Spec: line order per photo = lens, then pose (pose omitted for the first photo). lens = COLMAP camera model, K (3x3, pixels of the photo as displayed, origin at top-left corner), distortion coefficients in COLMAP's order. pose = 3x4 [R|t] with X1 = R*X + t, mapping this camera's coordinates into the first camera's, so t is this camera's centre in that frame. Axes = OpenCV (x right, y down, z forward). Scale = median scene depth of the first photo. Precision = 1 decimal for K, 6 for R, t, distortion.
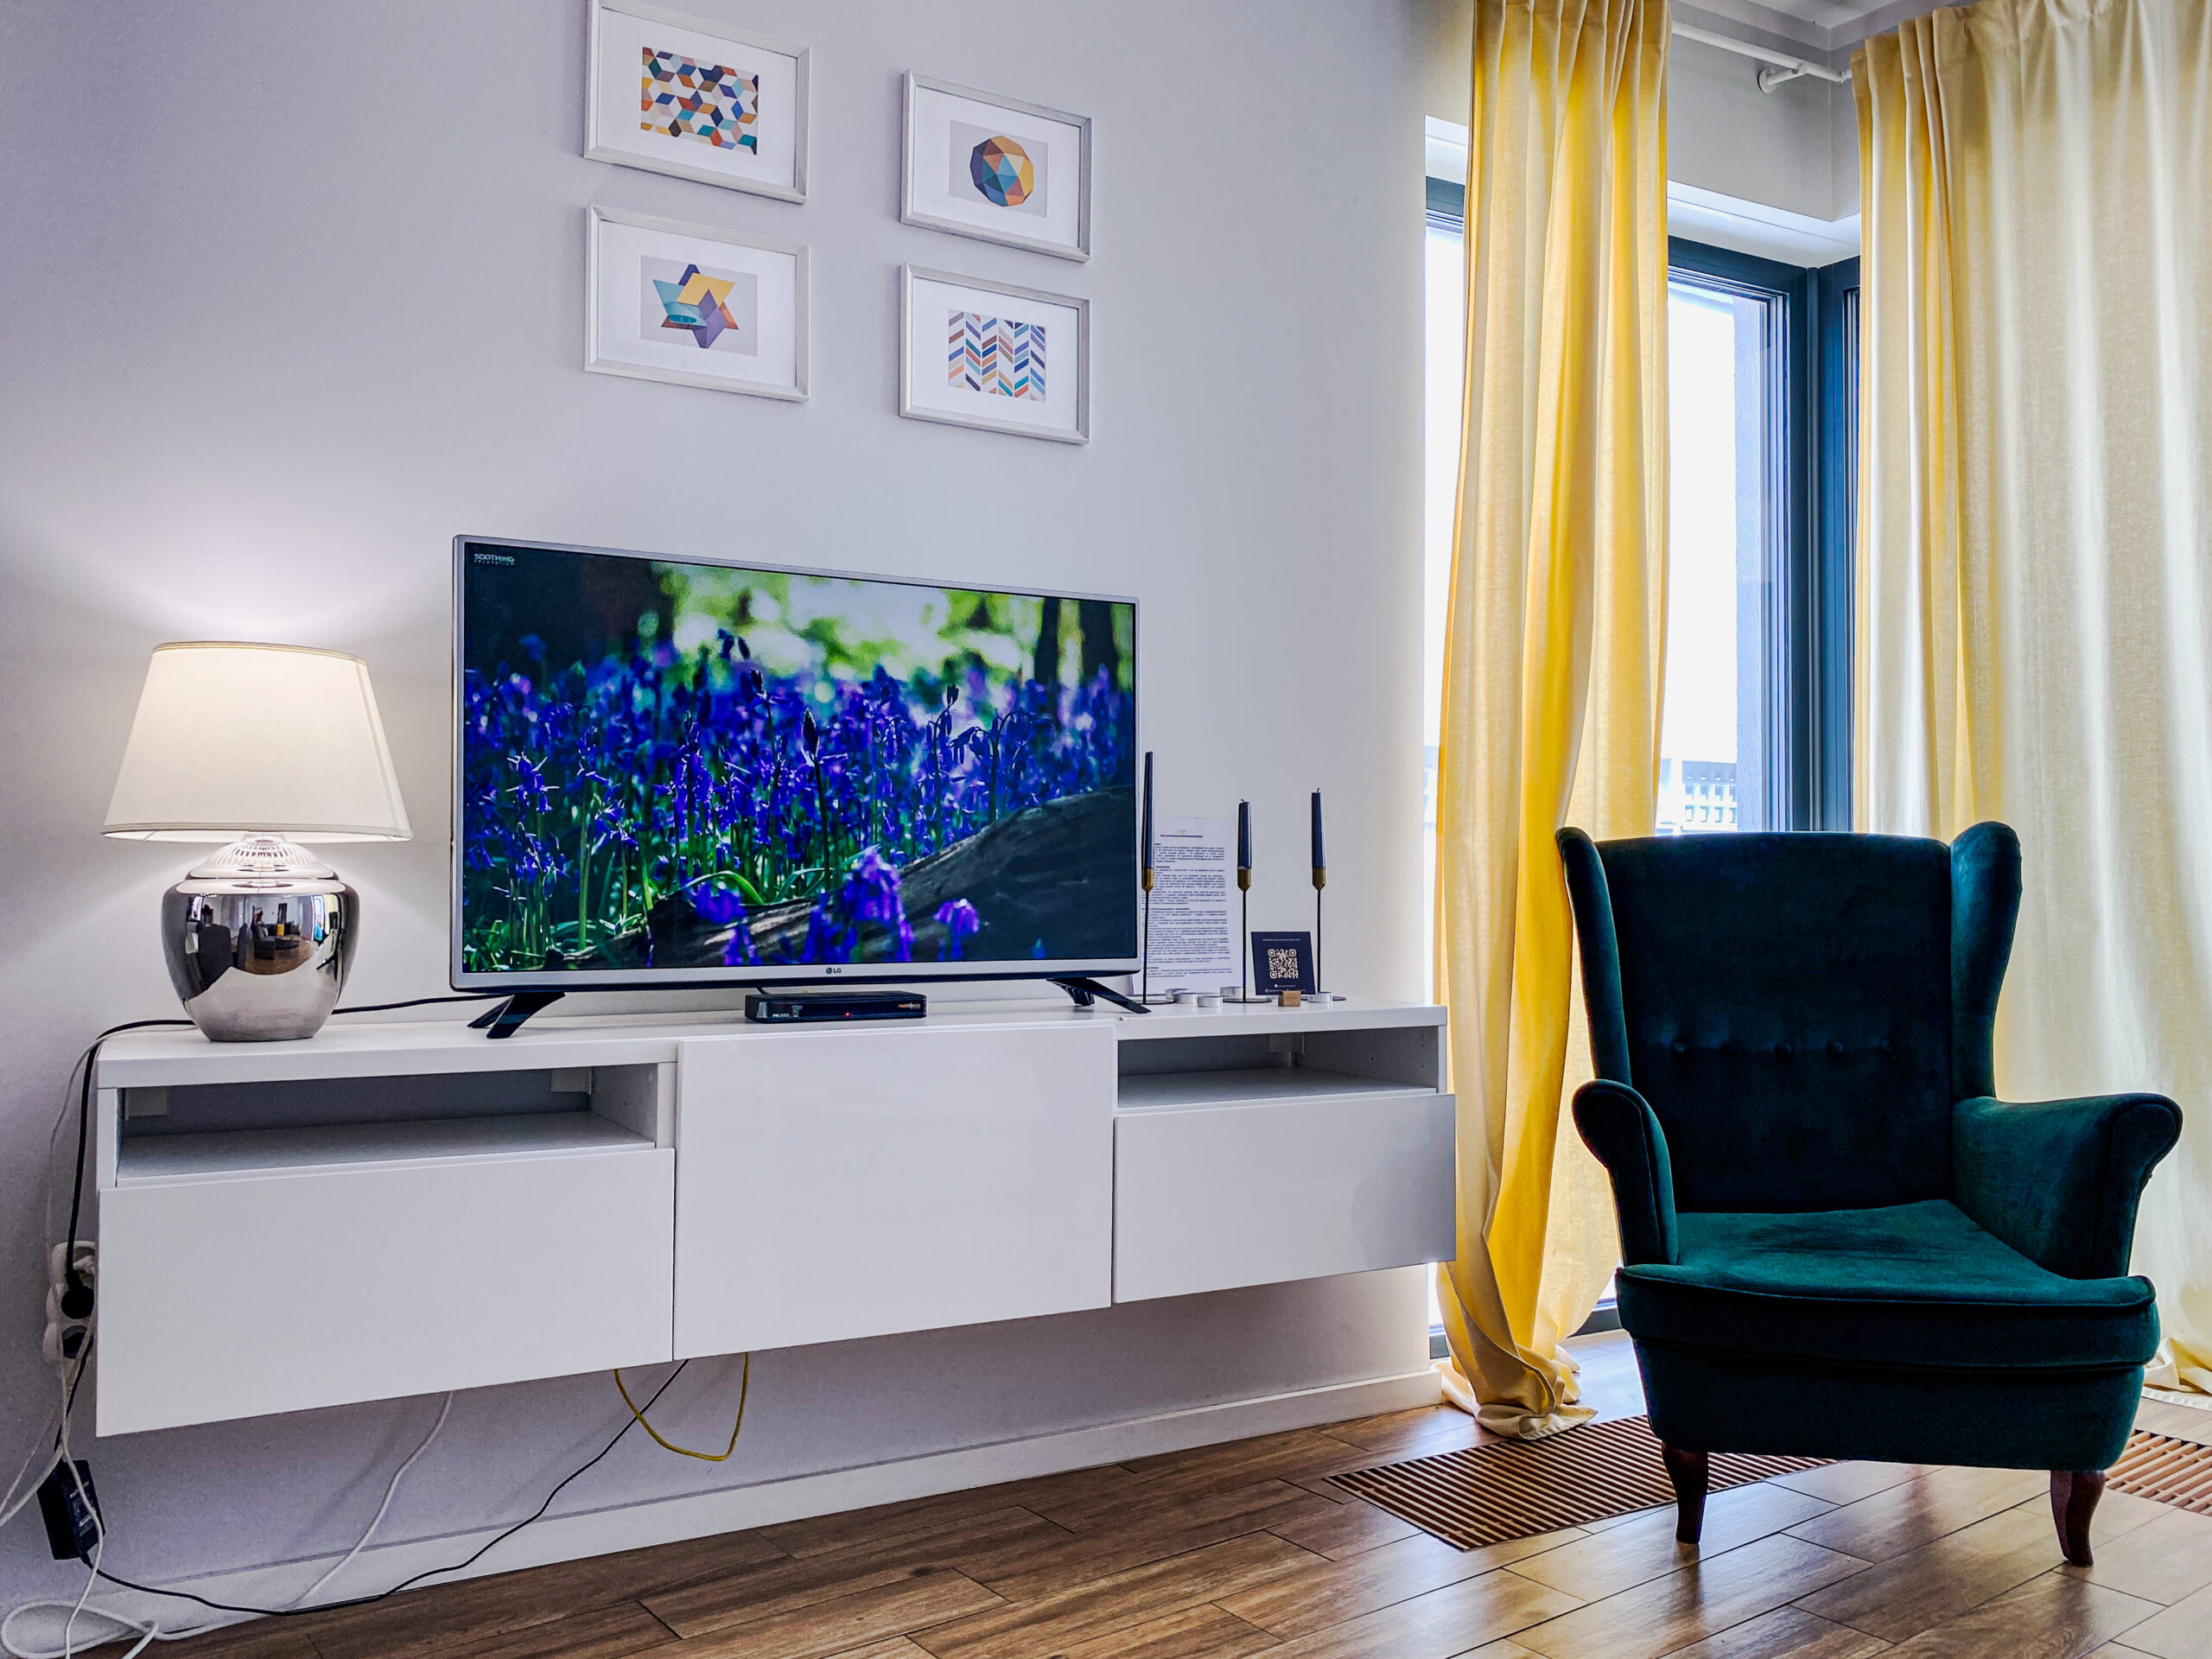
lens RADIAL K [[1786.7, 0, 1126.6], [0, 1786.7, 839.5], [0, 0, 1]] dist [0.085183, -0.164954]
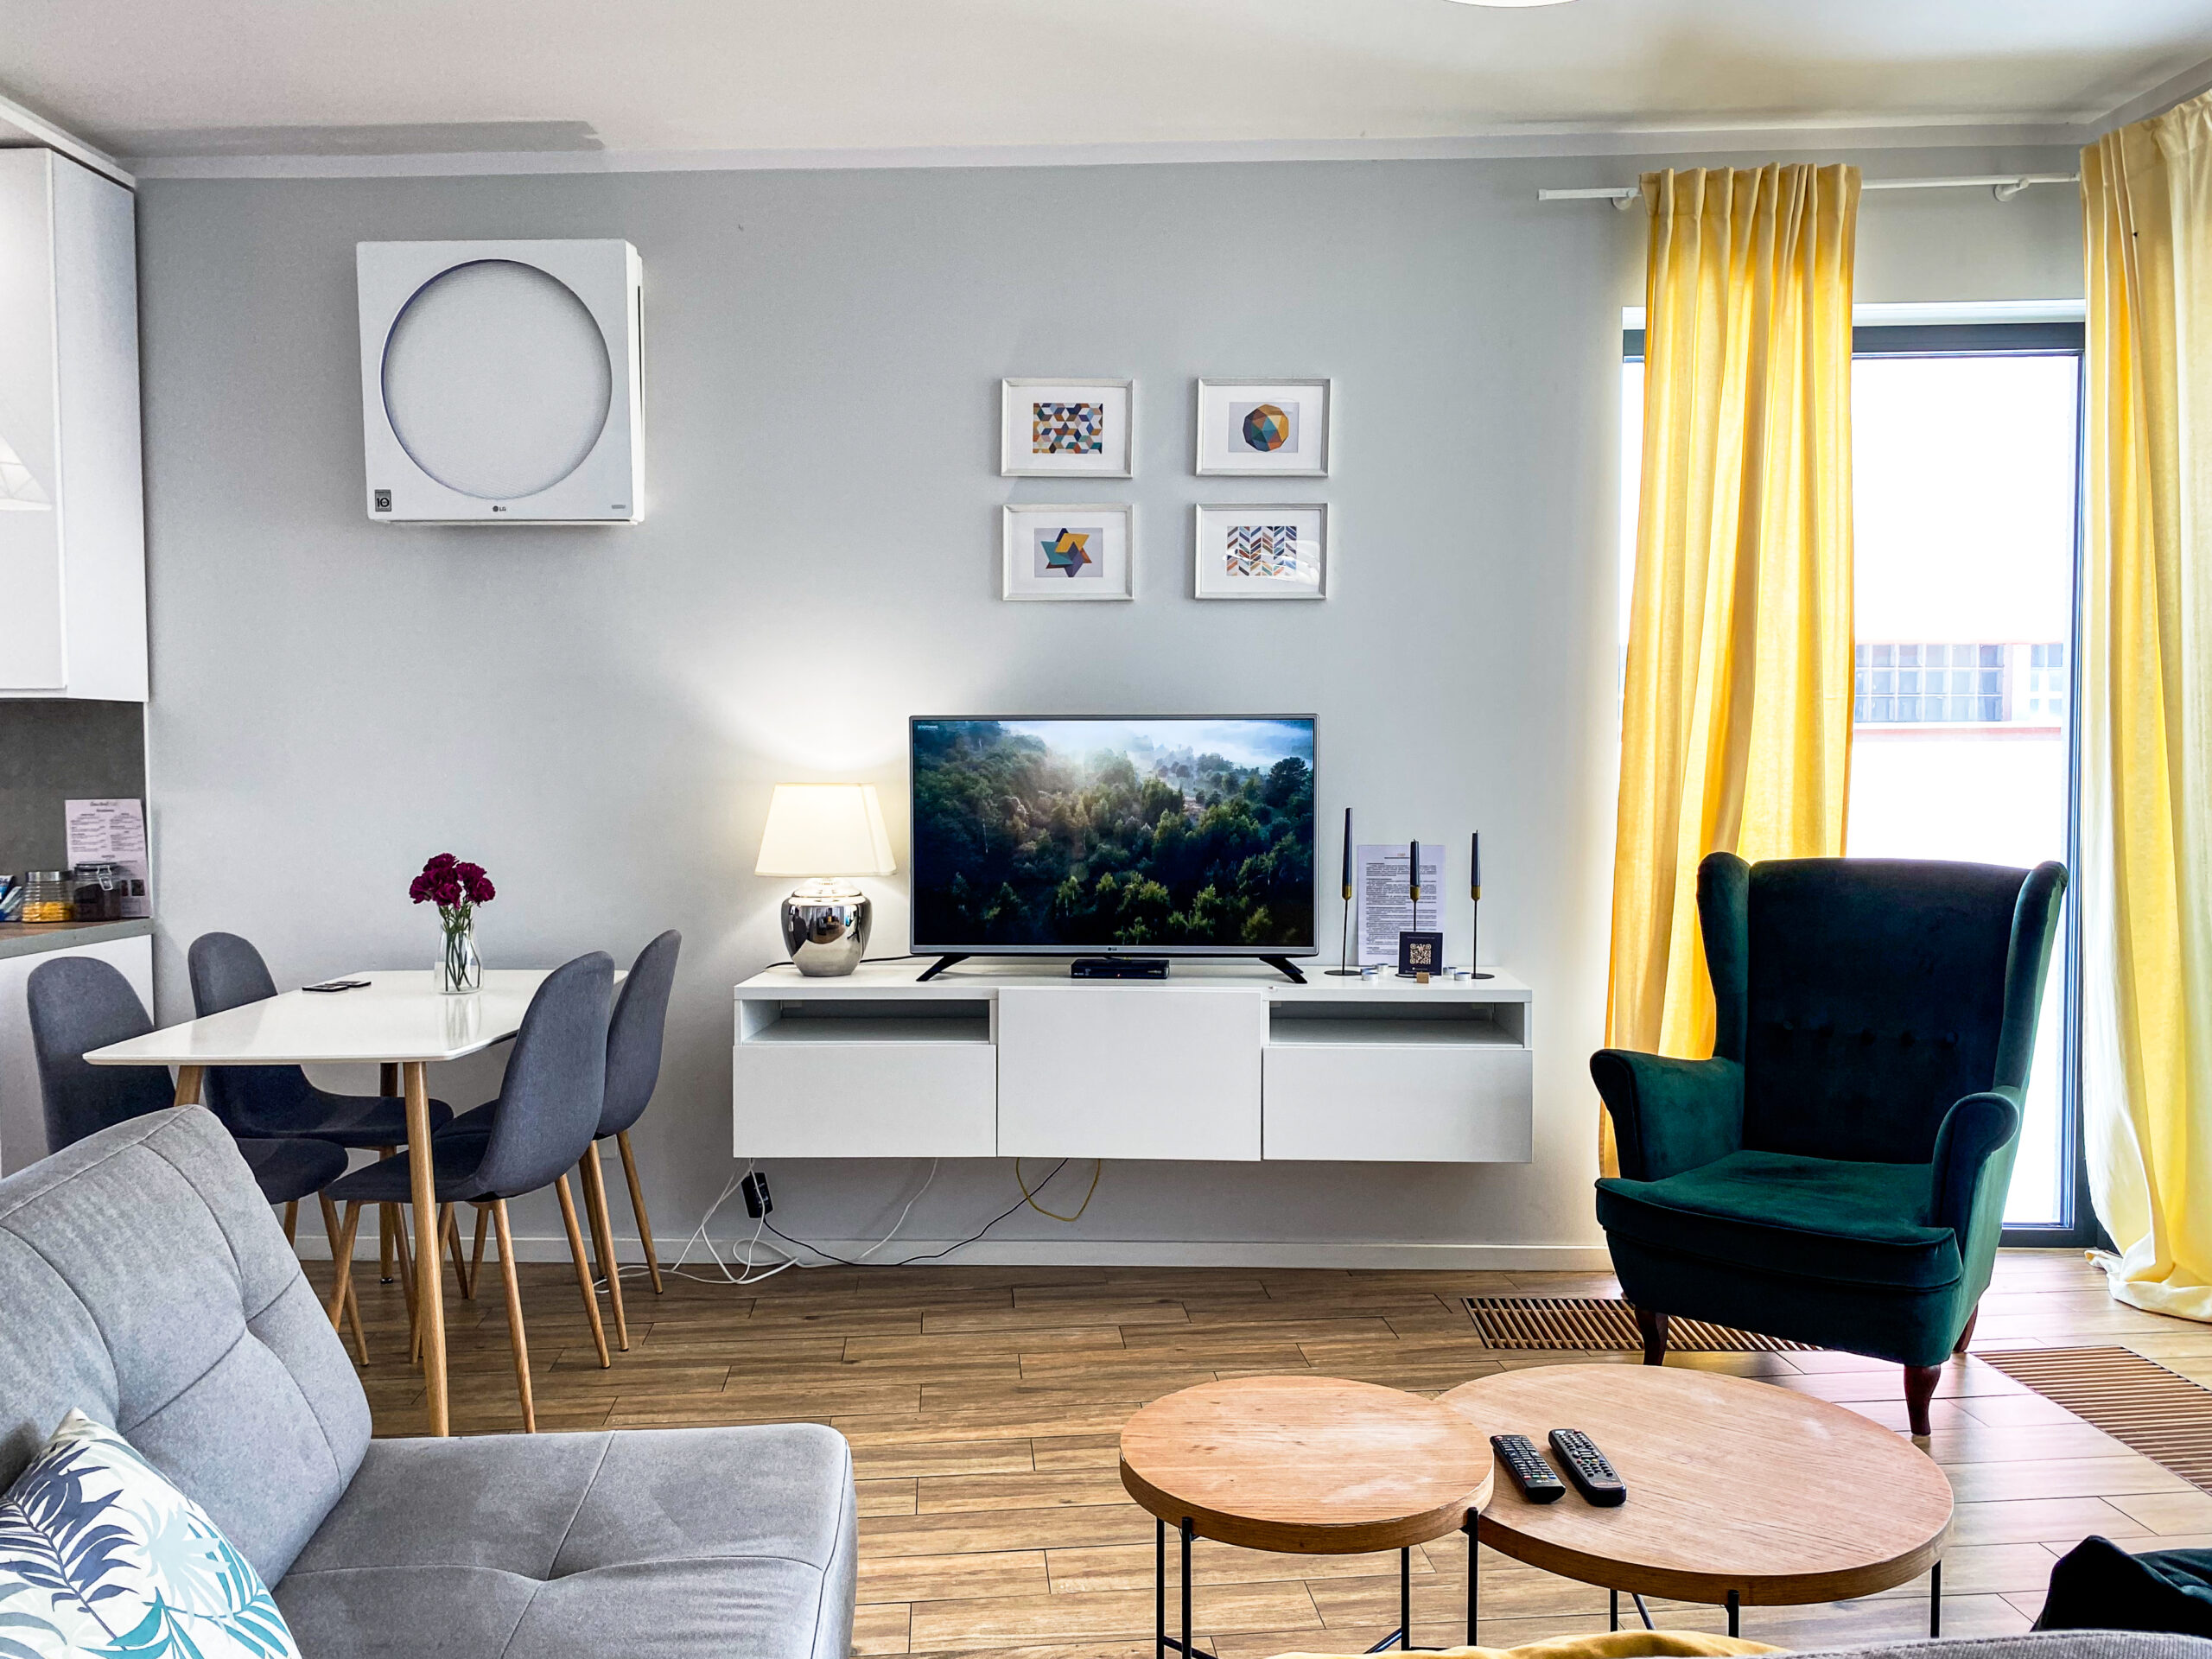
lens RADIAL K [[1706.4, 0, 1120.1], [0, 1706.4, 829.2], [0, 0, 1]] dist [0.060876, -0.060418]
pose [[0.852367, 0.014767, -0.522736, 0.641123], [0.017525, 0.998233, 0.056774, -0.124411], [0.522650, -0.057554, 0.850602, -0.351304]]
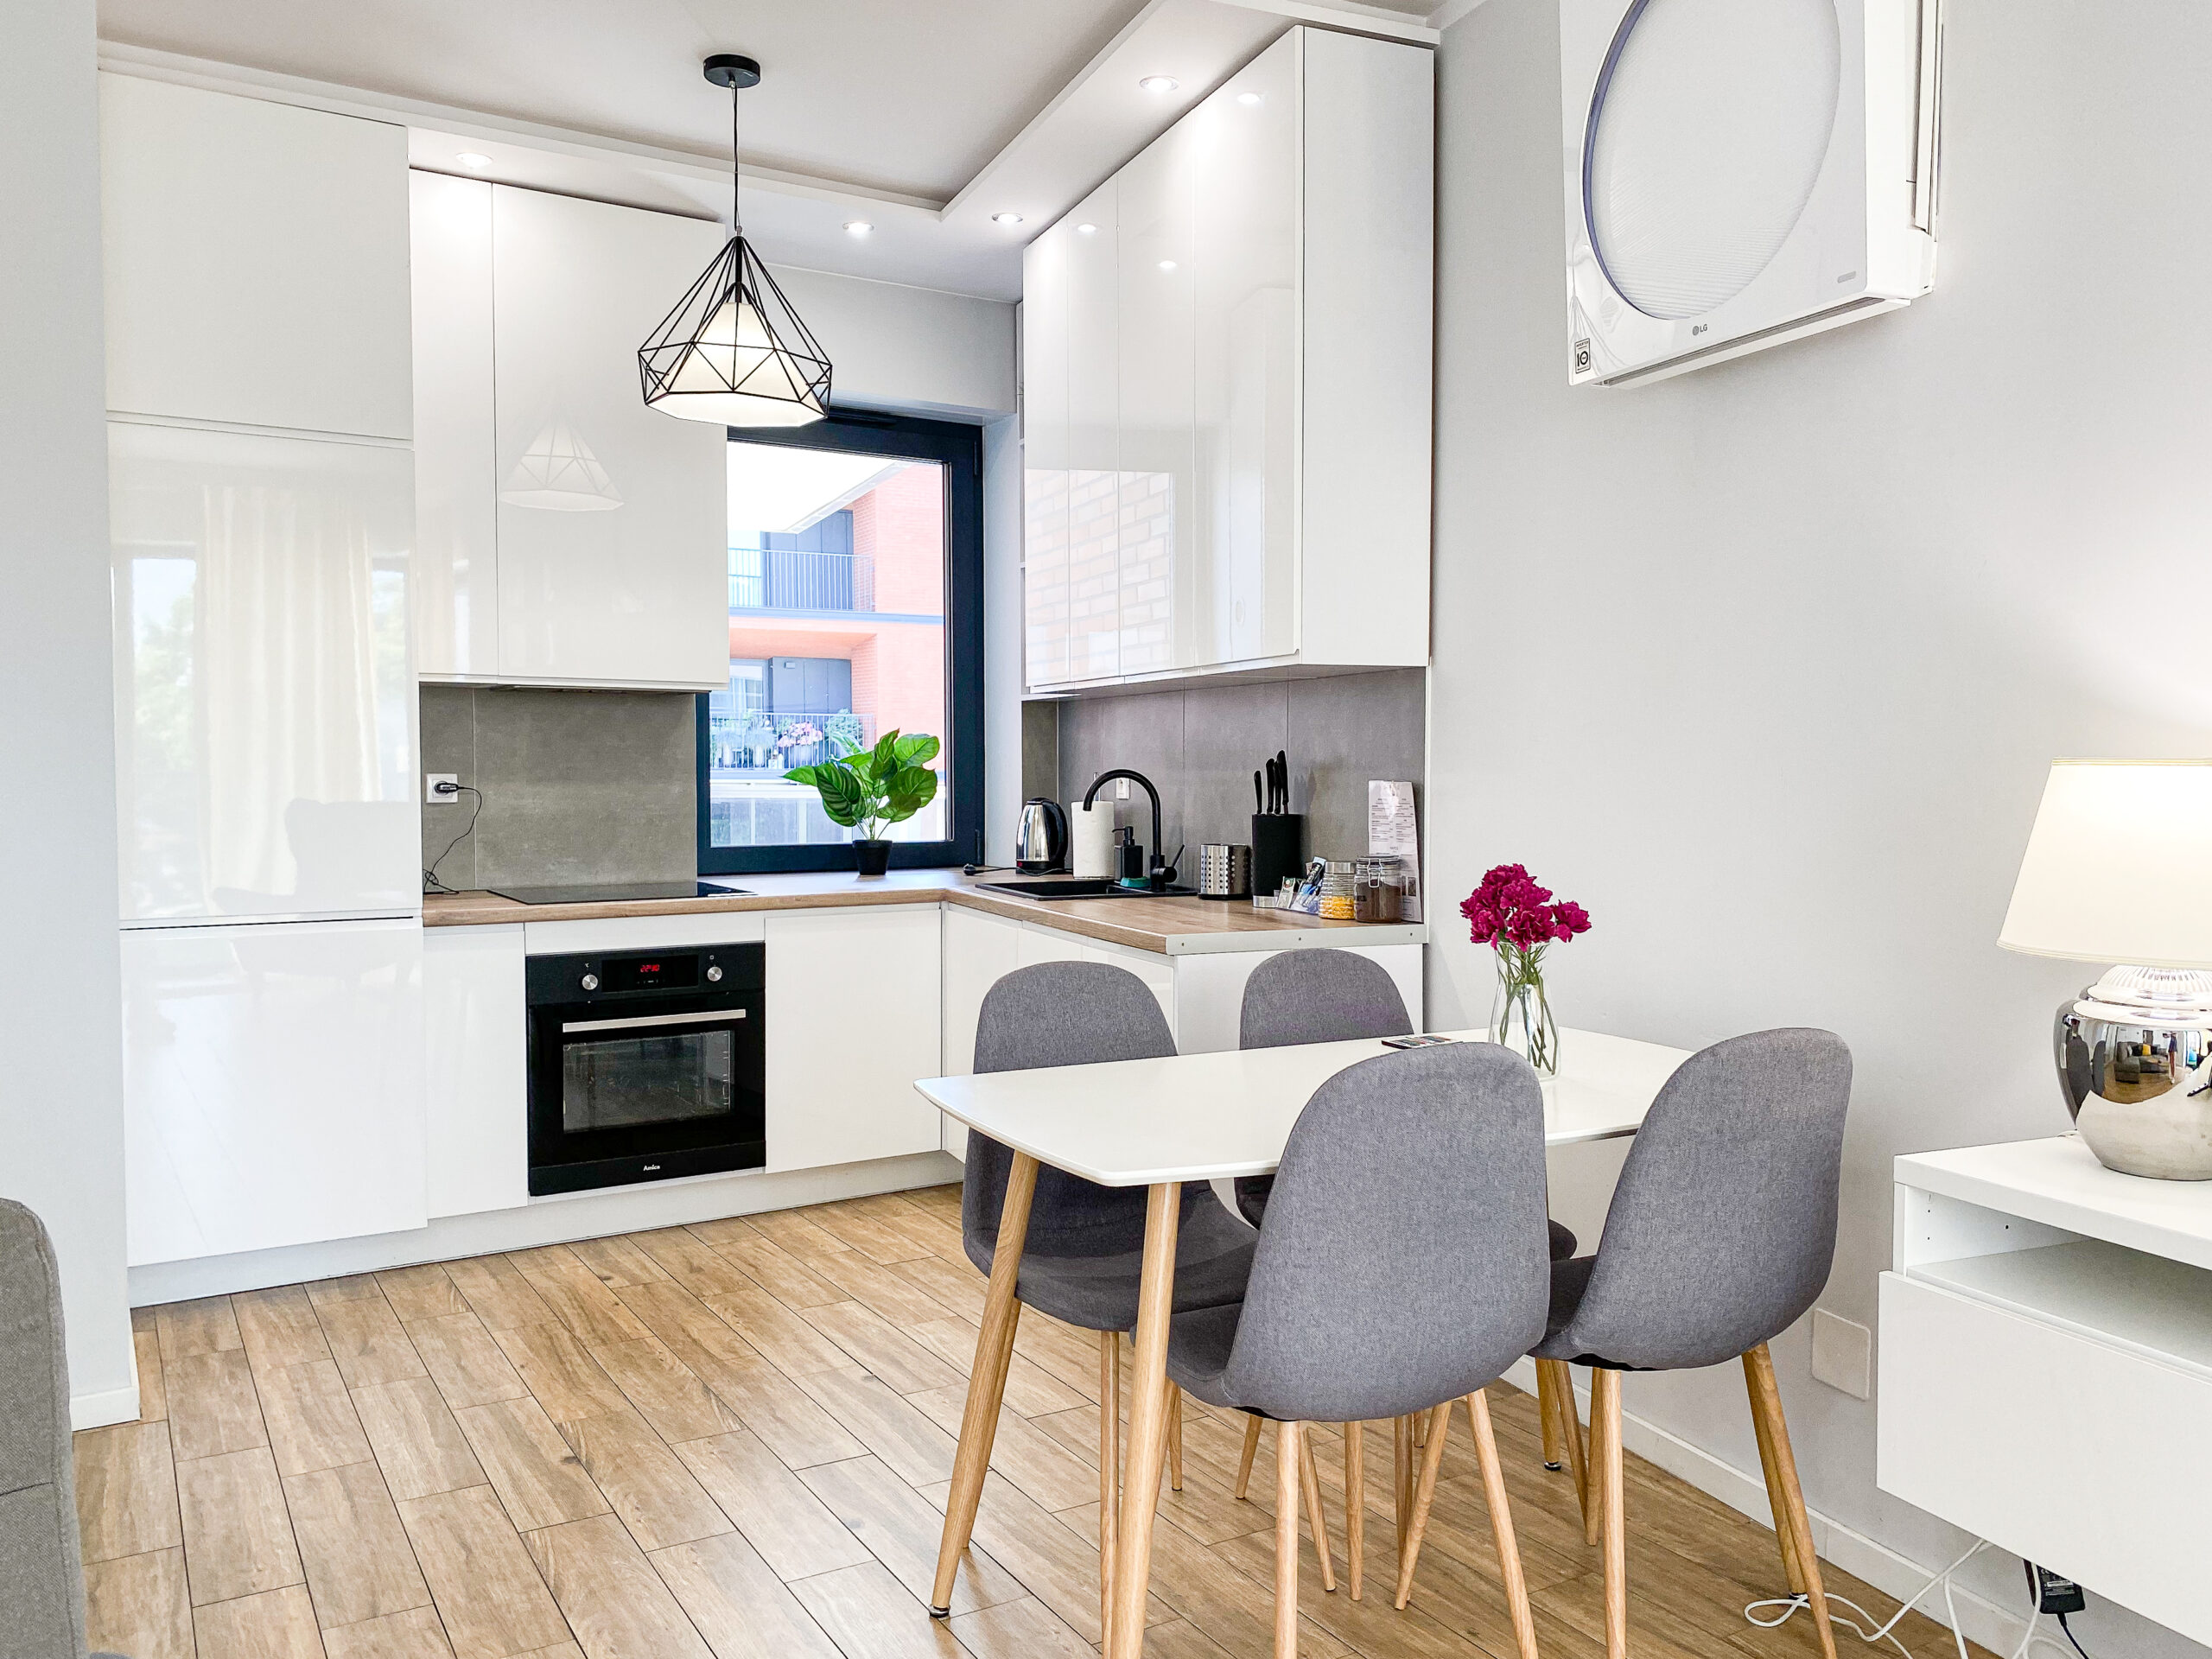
lens RADIAL K [[1706.4, 0, 1120.1], [0, 1706.4, 829.2], [0, 0, 1]] dist [0.060876, -0.060418]
pose [[-0.106880, 0.032839, -0.993729, 0.376294], [0.021624, 0.999295, 0.030697, -0.086039], [0.994037, -0.018207, -0.107515, 0.461811]]
